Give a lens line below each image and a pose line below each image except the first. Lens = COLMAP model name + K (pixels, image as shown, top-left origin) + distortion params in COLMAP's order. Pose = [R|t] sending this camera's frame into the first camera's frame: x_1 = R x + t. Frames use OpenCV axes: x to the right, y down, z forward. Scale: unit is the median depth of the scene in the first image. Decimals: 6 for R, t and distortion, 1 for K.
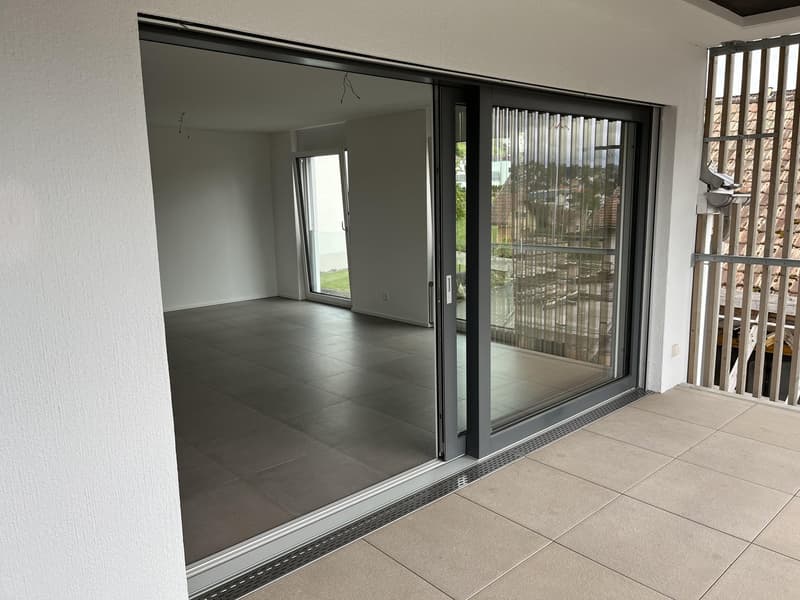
lens RADIAL K [[606.8, 0, 399.2], [0, 606.8, 301.6], [0, 0, 1]] dist [0.005201, -0.007368]
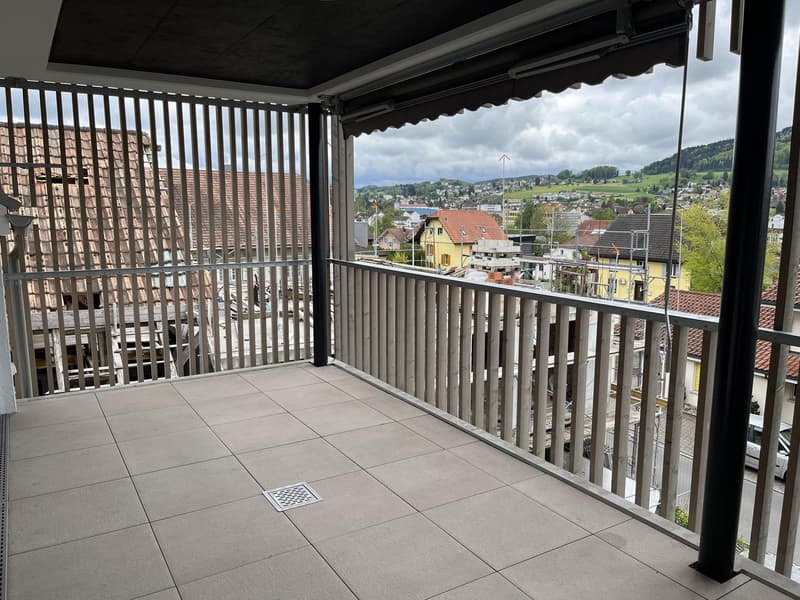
lens RADIAL K [[606.8, 0, 398.7], [0, 606.8, 300.8], [0, 0, 1]] dist [0.005201, -0.007368]
pose [[0.179388, -0.129561, 0.975210, -0.488459], [0.168137, 0.980743, 0.099367, -0.028792], [-0.969304, 0.146144, 0.197717, 0.188081]]
